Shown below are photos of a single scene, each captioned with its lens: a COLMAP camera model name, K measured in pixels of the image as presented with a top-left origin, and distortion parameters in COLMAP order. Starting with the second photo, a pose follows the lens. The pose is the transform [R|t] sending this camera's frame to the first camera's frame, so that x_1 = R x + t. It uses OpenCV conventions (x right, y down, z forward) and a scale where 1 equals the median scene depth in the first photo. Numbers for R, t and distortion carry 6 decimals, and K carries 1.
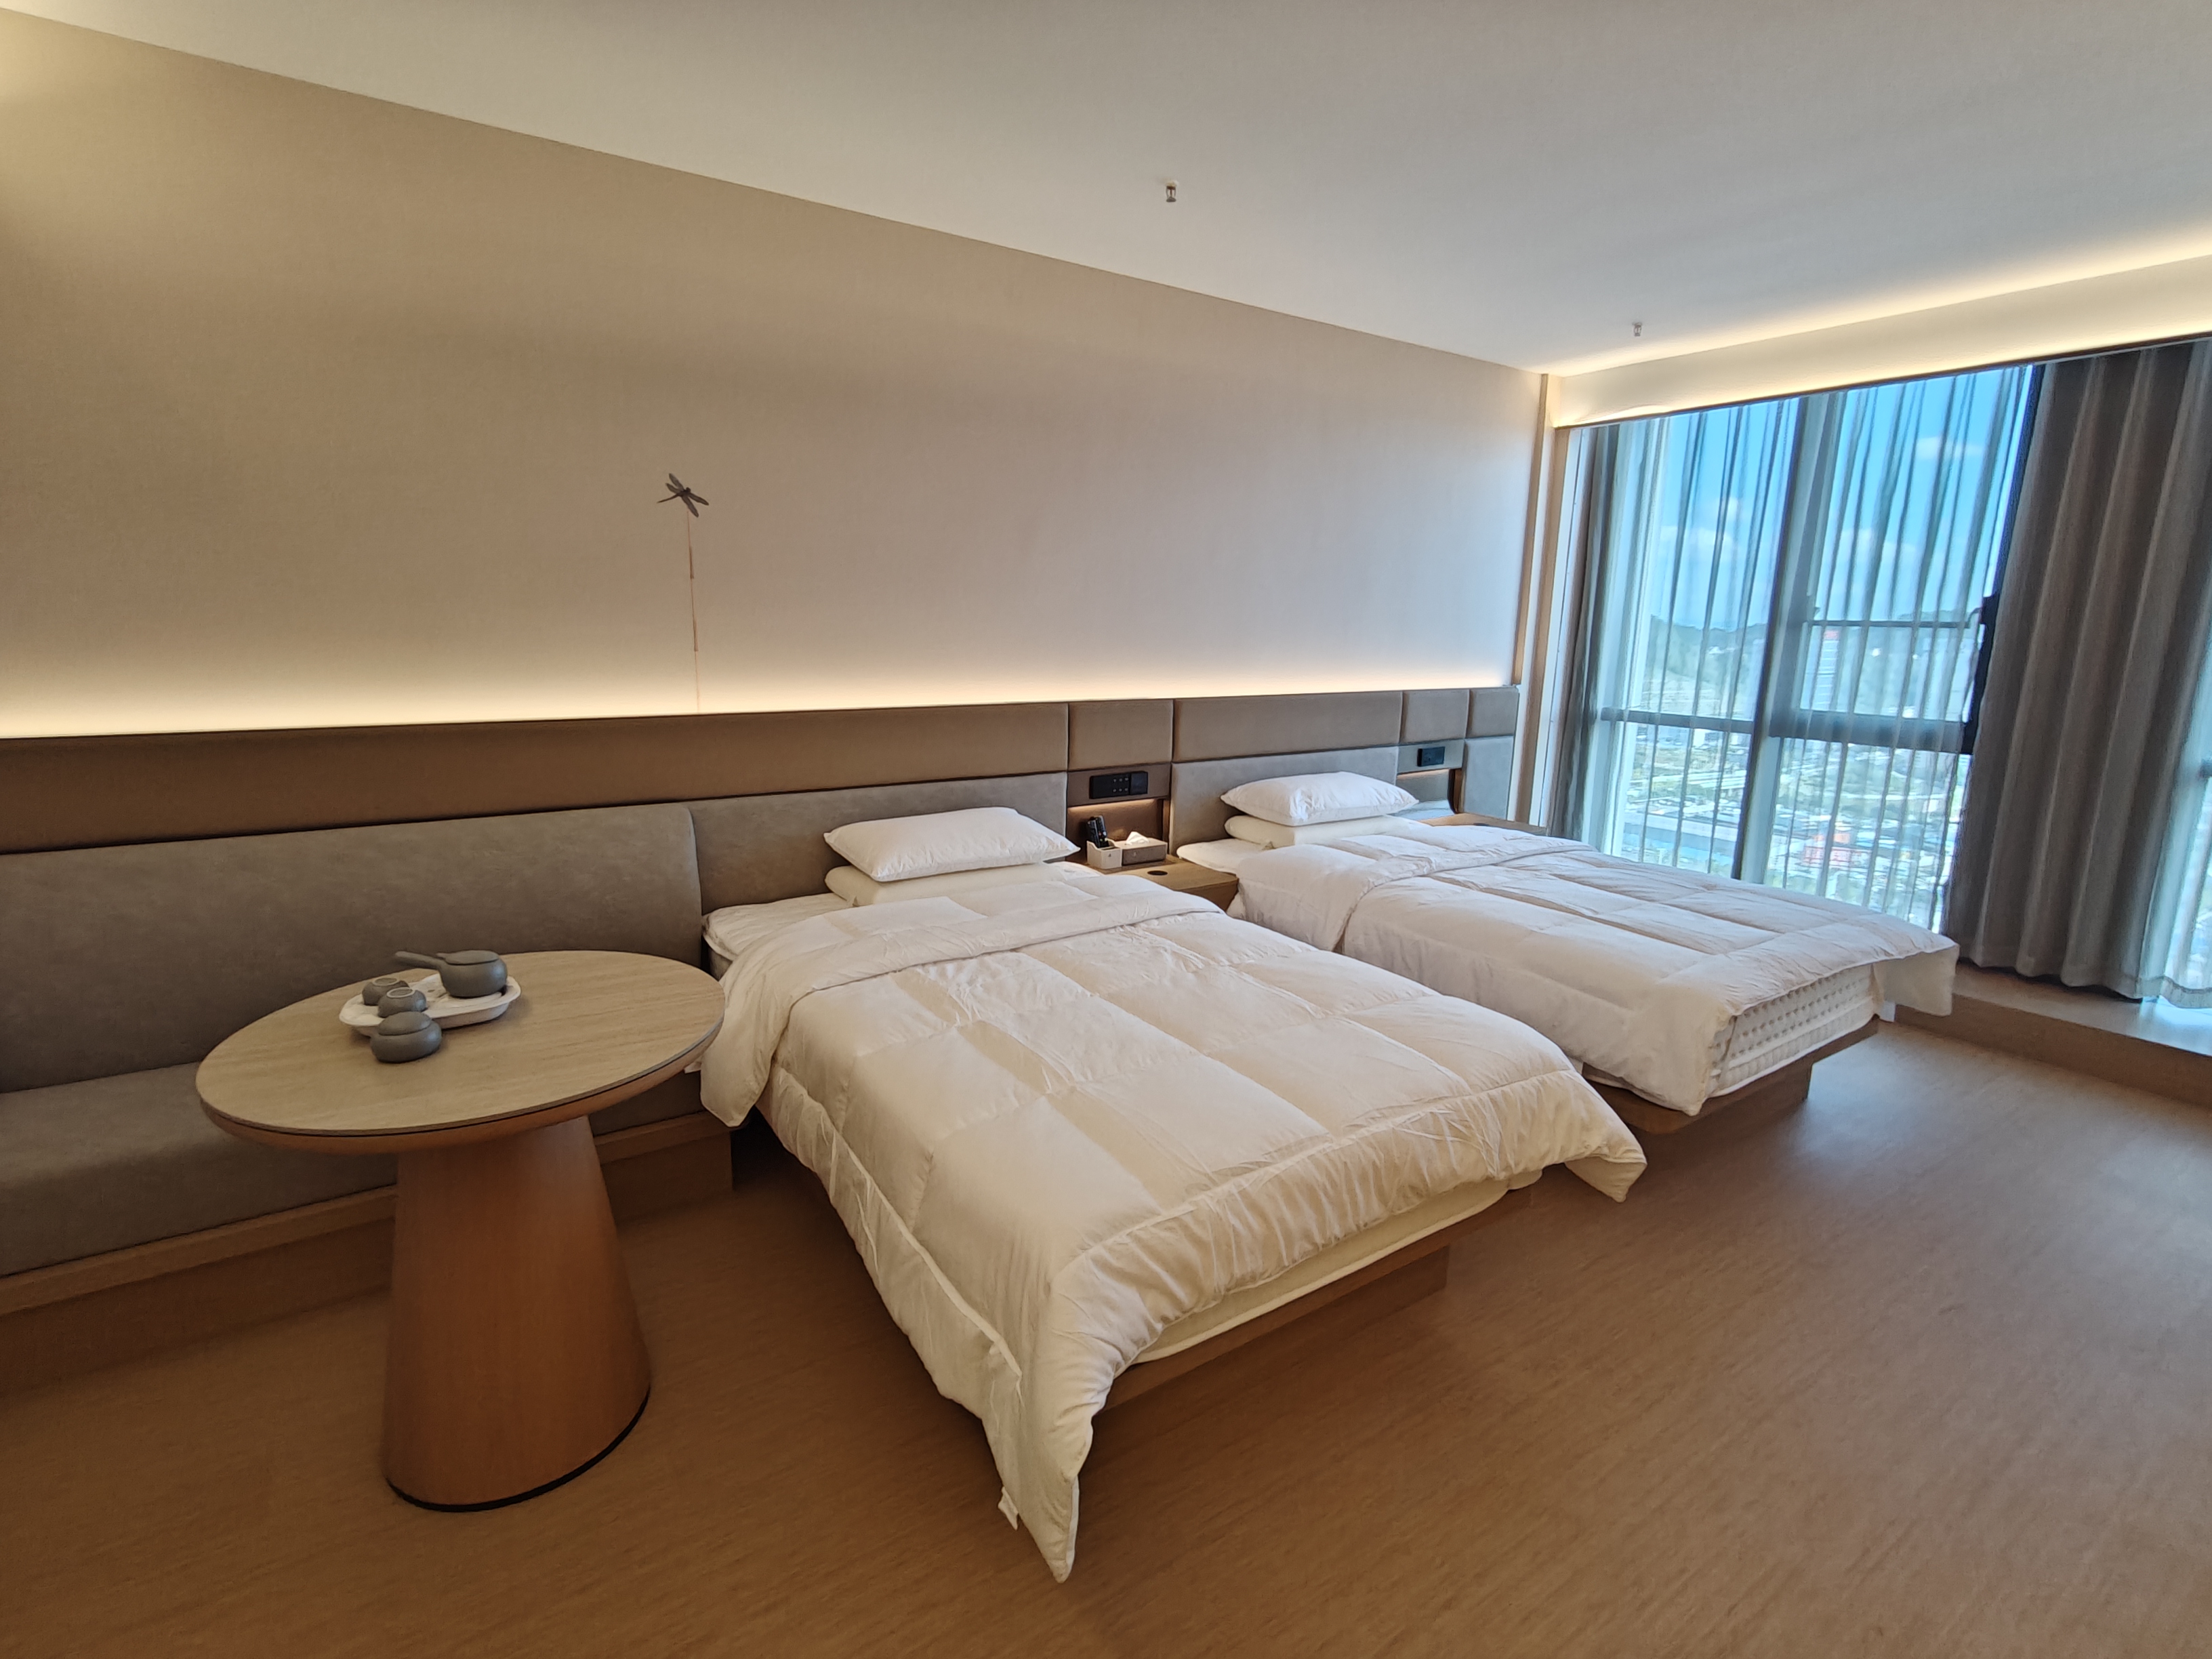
lens RADIAL K [[1044.2, 0, 1105.2], [0, 1044.2, 834.3], [0, 0, 1]] dist [0.025273, 0.000094]
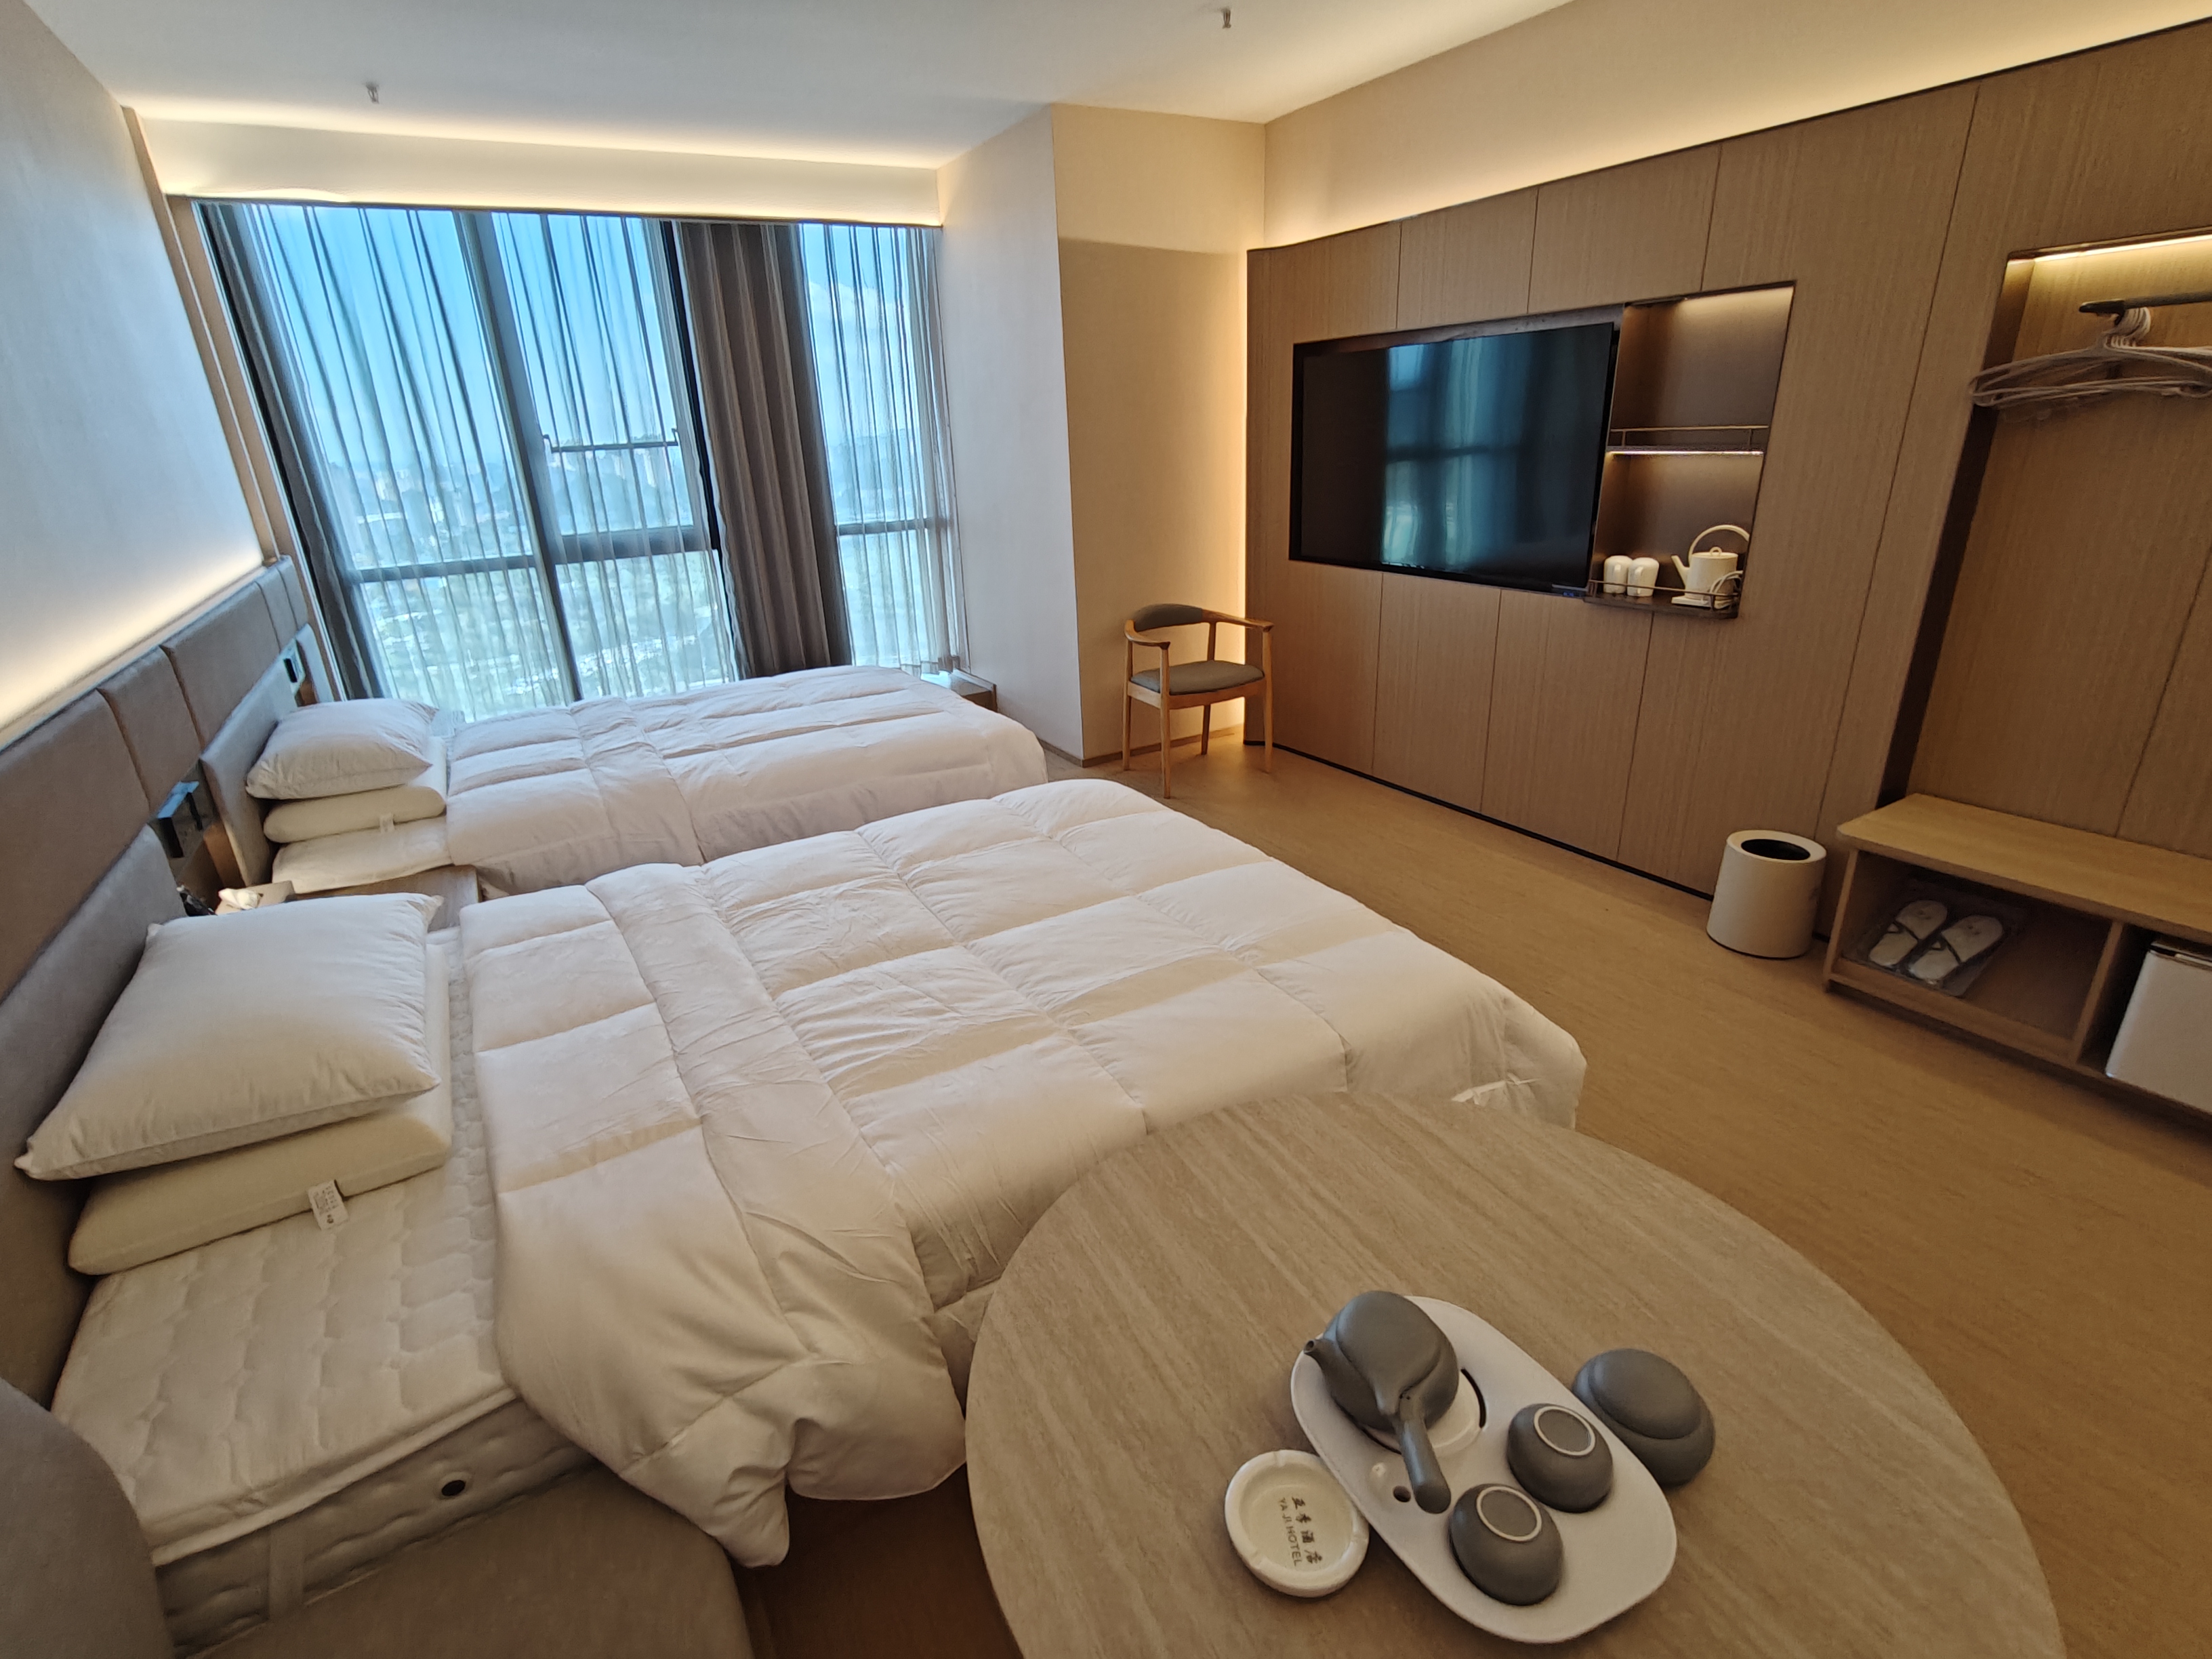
lens RADIAL K [[1053.2, 0, 1102.7], [0, 1053.2, 820.6], [0, 0, 1]] dist [-0.021007, -0.000084]
pose [[0.063021, -0.374670, 0.925014, -0.513432], [0.245336, 0.904231, 0.349537, -0.133107], [-0.967388, 0.204911, 0.148906, 0.556934]]
